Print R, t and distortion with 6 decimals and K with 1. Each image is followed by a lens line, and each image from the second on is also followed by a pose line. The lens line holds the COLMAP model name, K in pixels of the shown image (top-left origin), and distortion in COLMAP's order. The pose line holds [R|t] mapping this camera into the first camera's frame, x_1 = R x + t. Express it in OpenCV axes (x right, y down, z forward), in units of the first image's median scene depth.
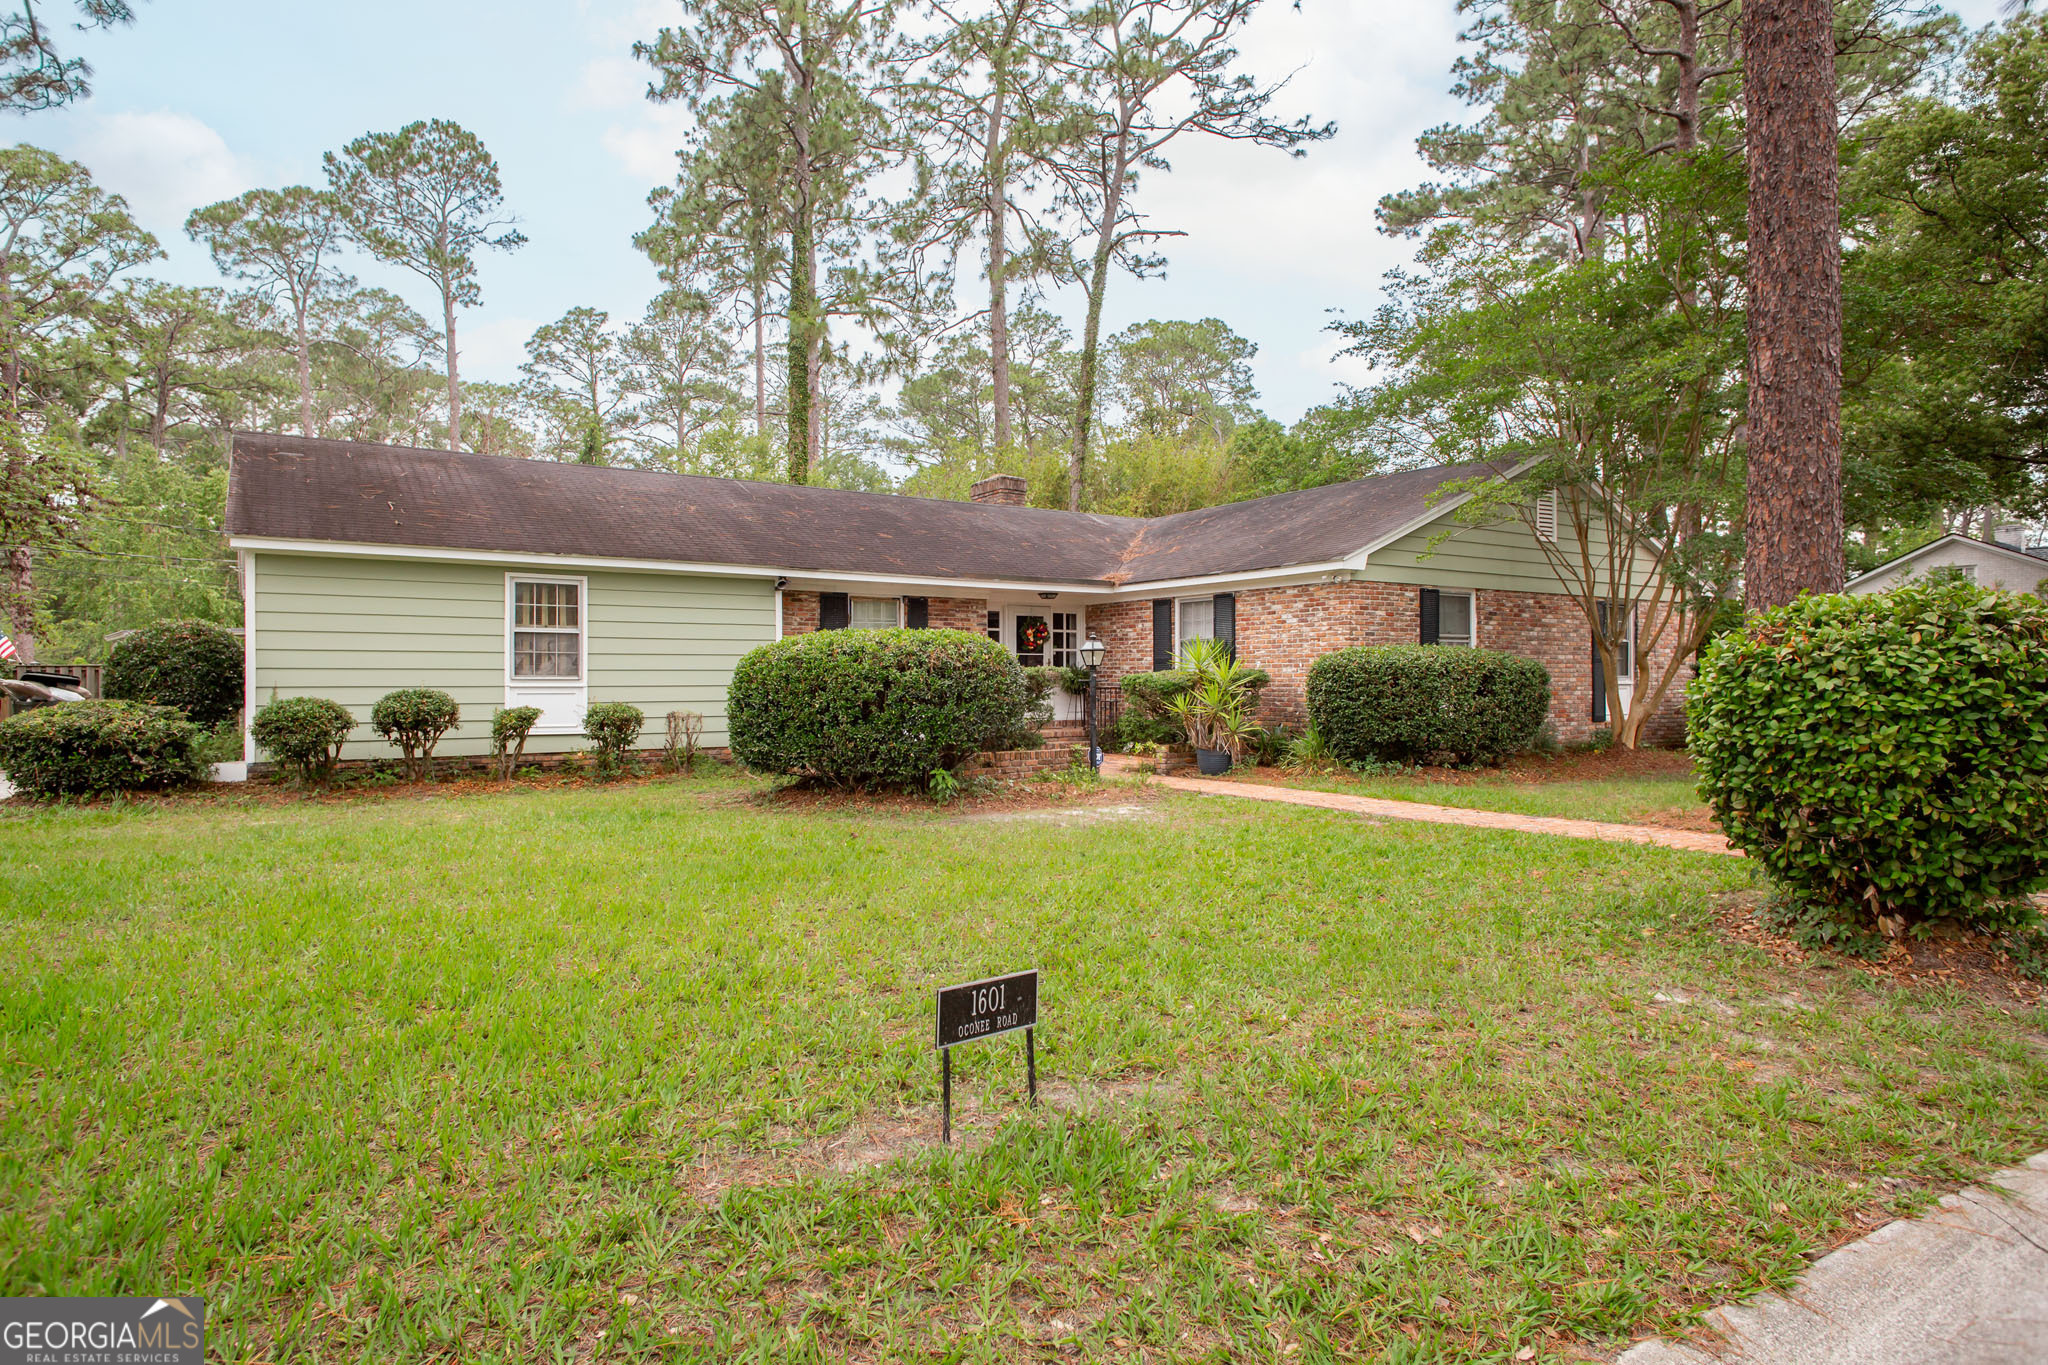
lens RADIAL K [[1157.0, 0, 1052.8], [0, 1157.0, 674.1], [0, 0, 1]] dist [0.019898, -0.001748]
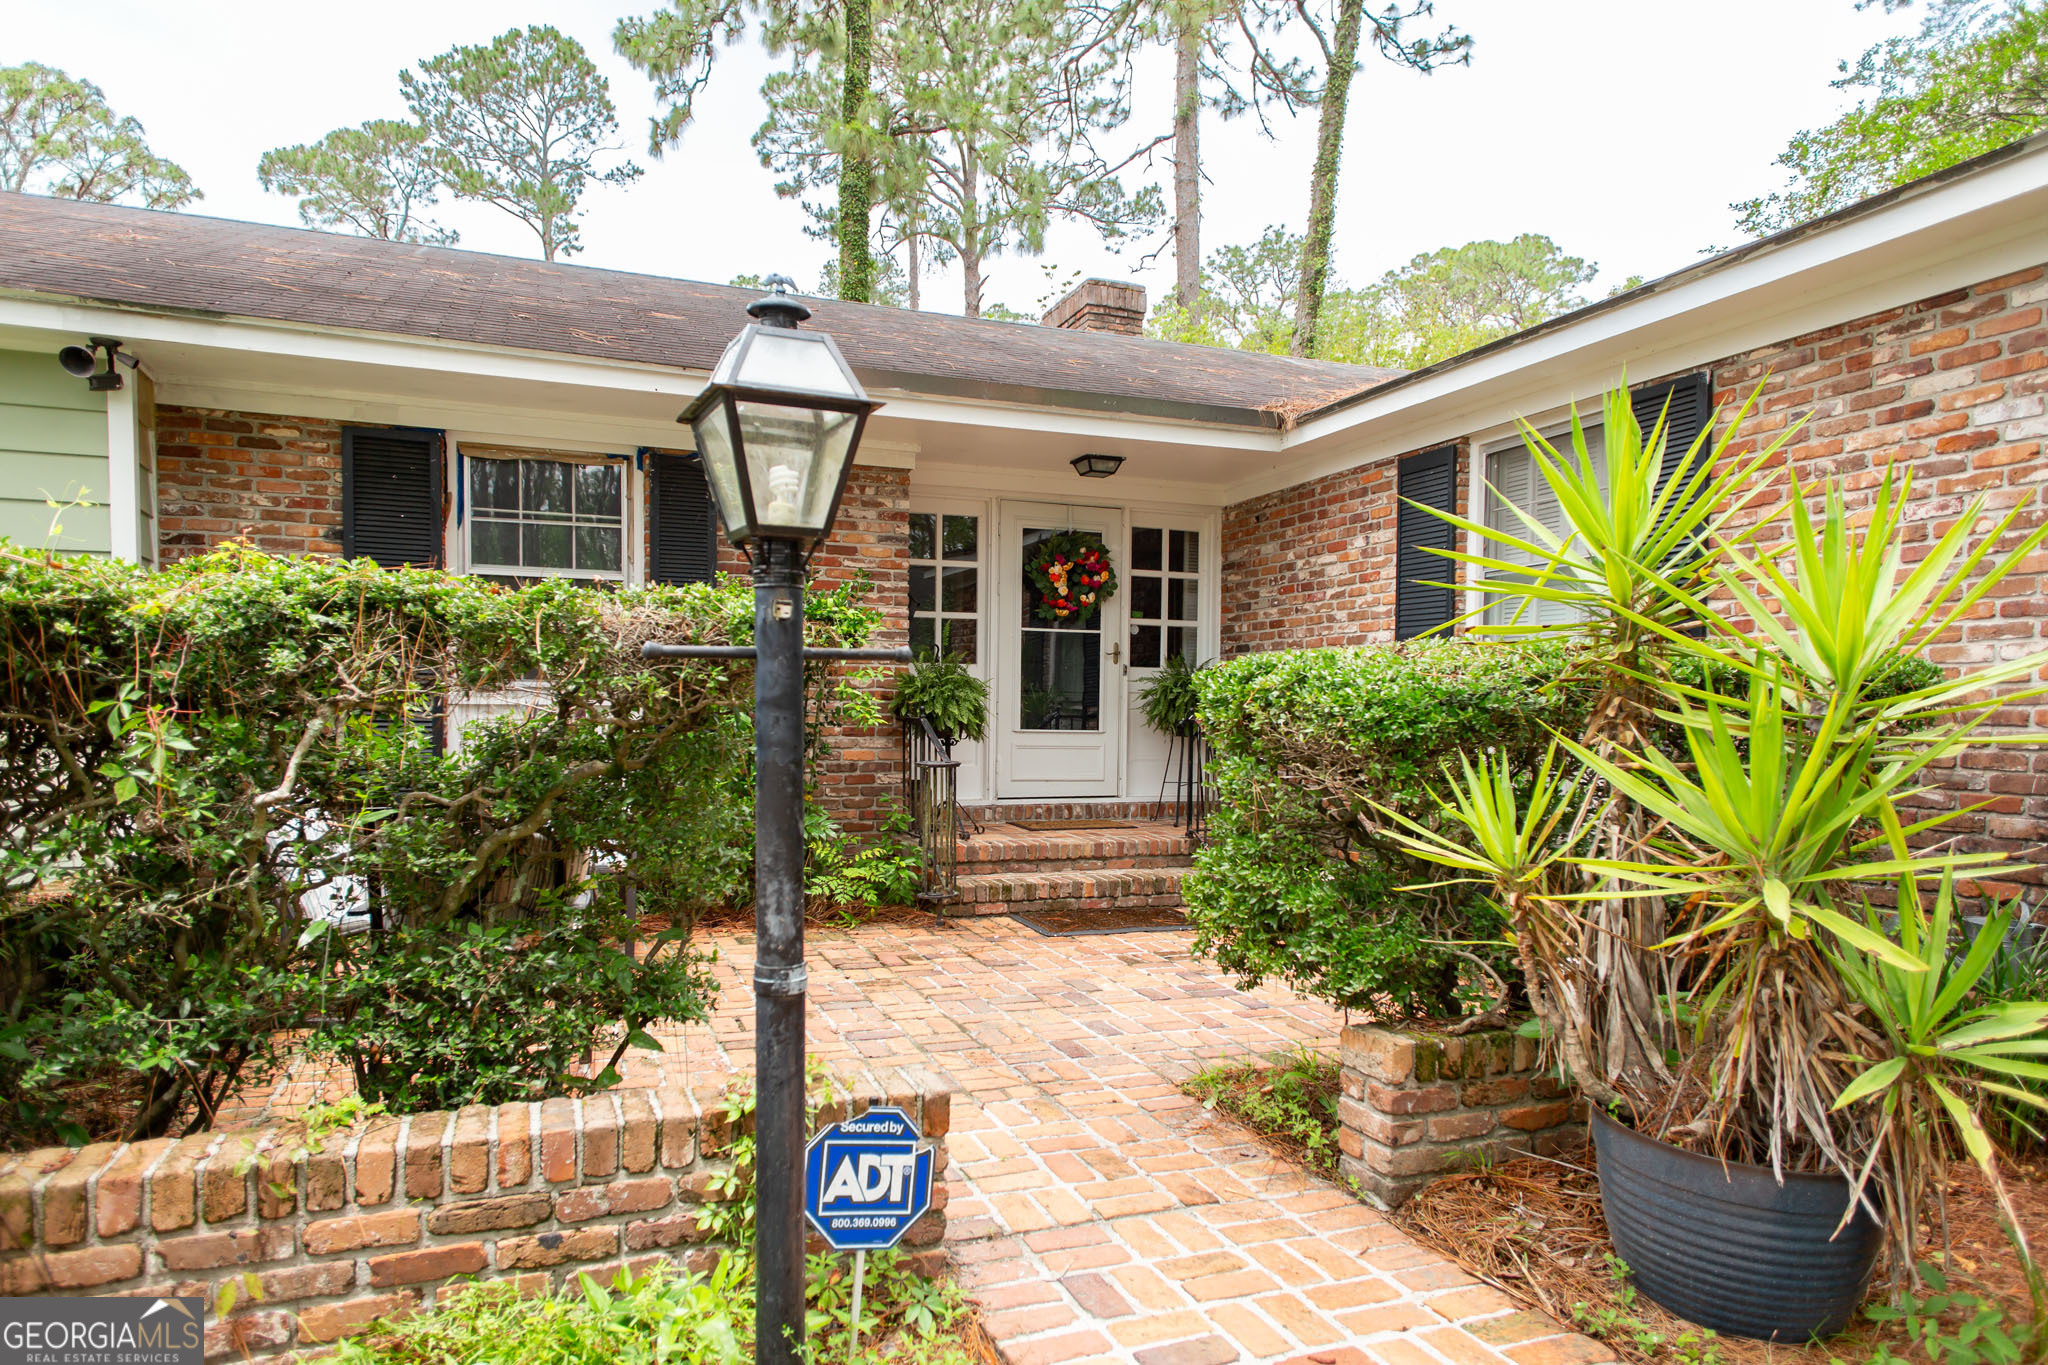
lens RADIAL K [[1218.3, 0, 996.6], [0, 1218.3, 743.2], [0, 0, 1]] dist [0.025126, -0.002221]
pose [[0.965567, 0.016751, -0.259614, 0.062952], [-0.009061, 0.999485, 0.030790, 0.007453], [0.259996, -0.027377, 0.965222, 0.585203]]
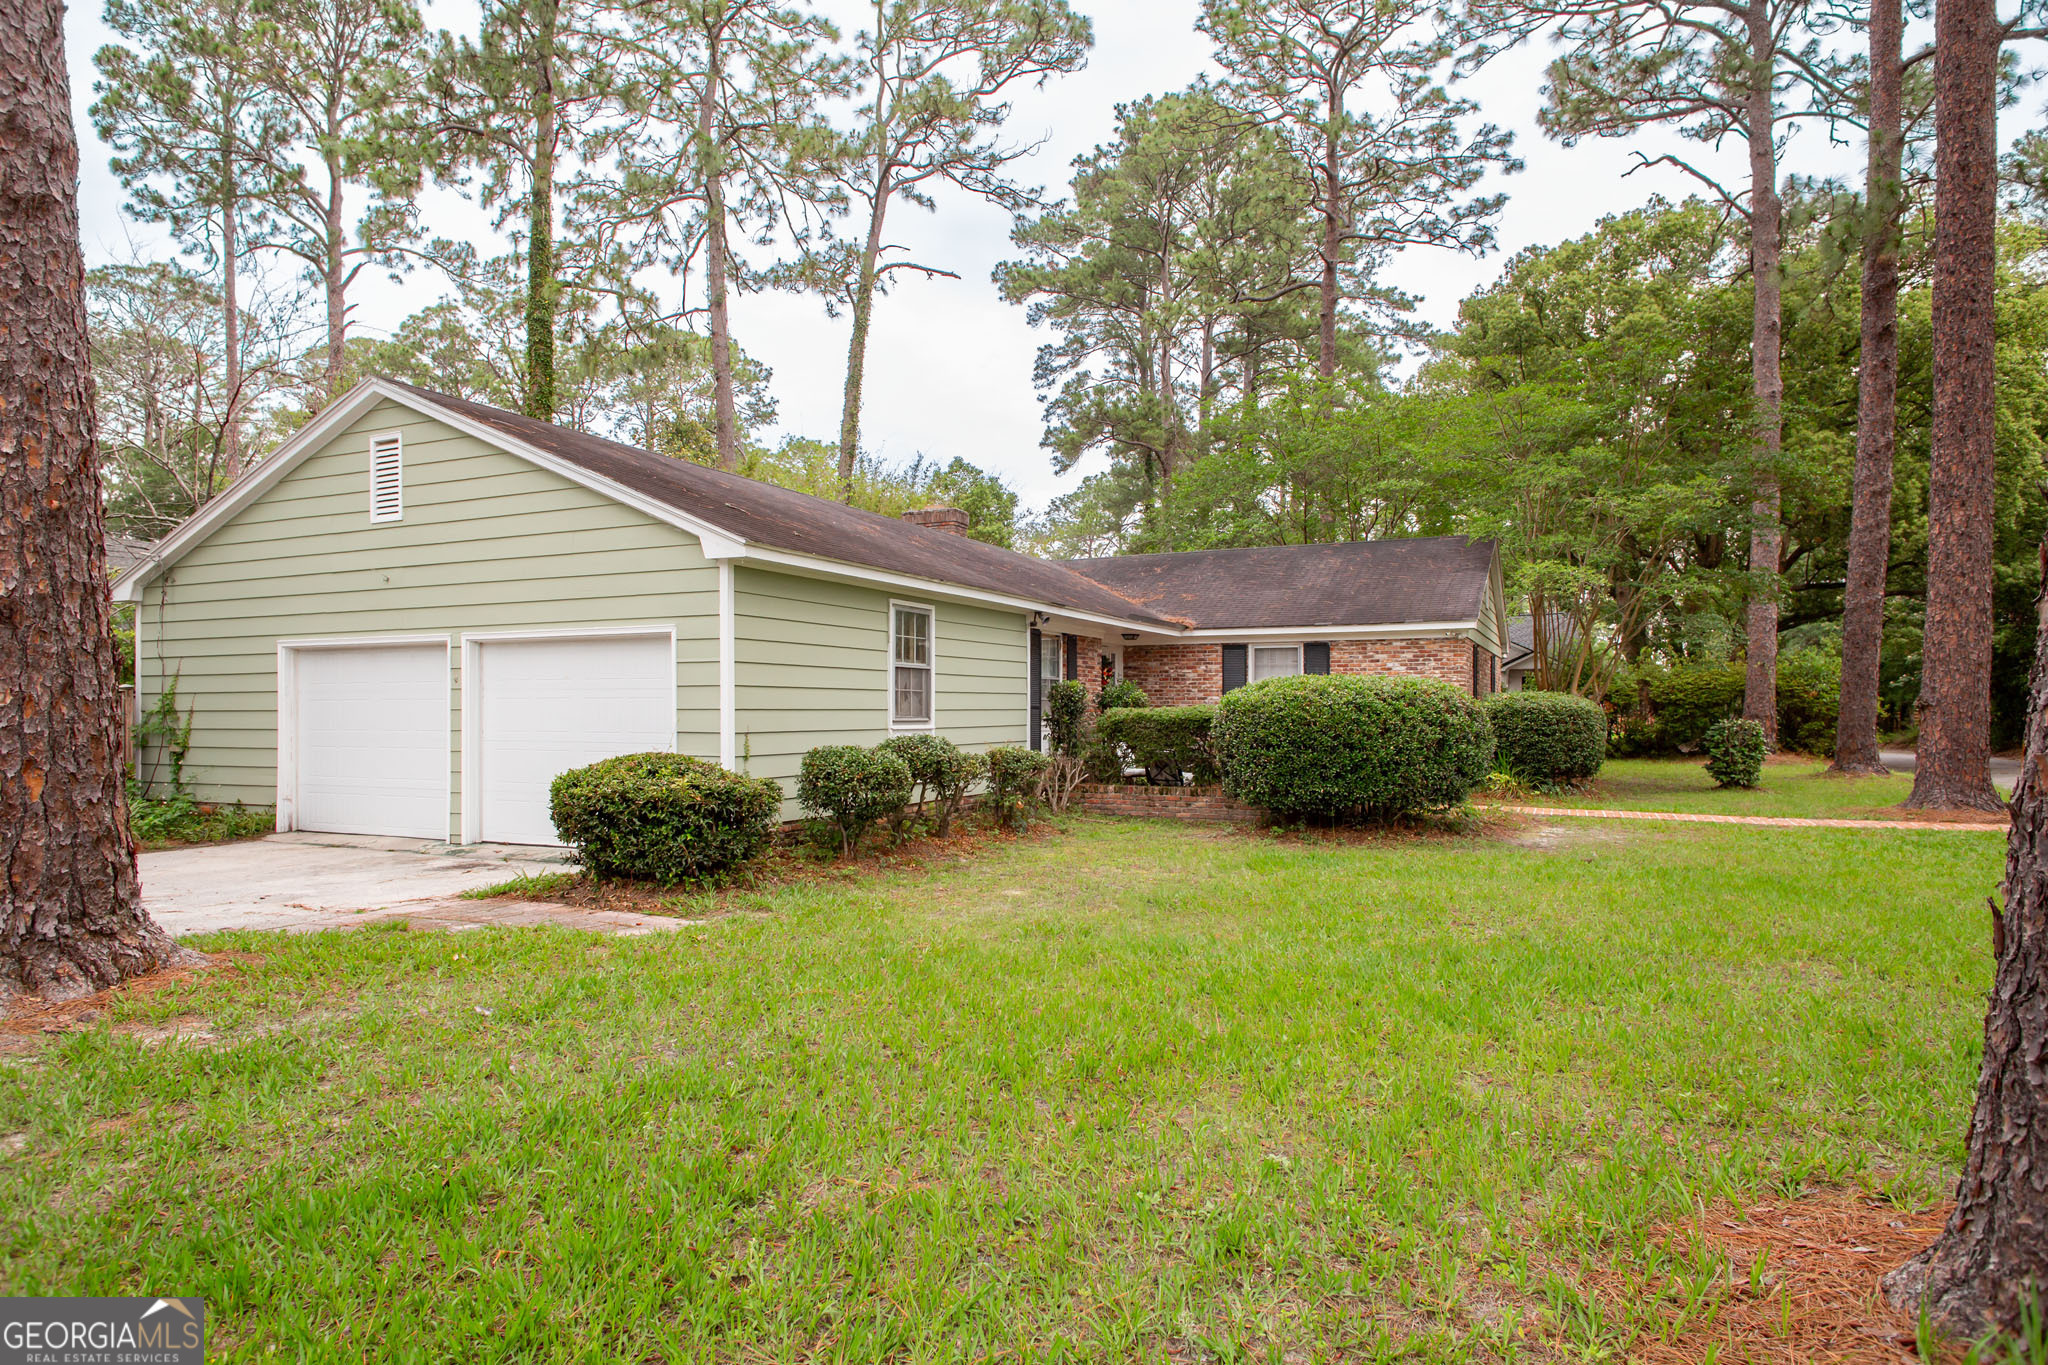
lens RADIAL K [[1172.0, 0, 1034.1], [0, 1172.0, 693.7], [0, 0, 1]] dist [0.021744, -0.002225]
pose [[0.853794, 0.008429, 0.520542, -0.597421], [-0.004571, 0.999952, -0.008694, -0.006613], [-0.520590, 0.005044, 0.853792, 0.139312]]
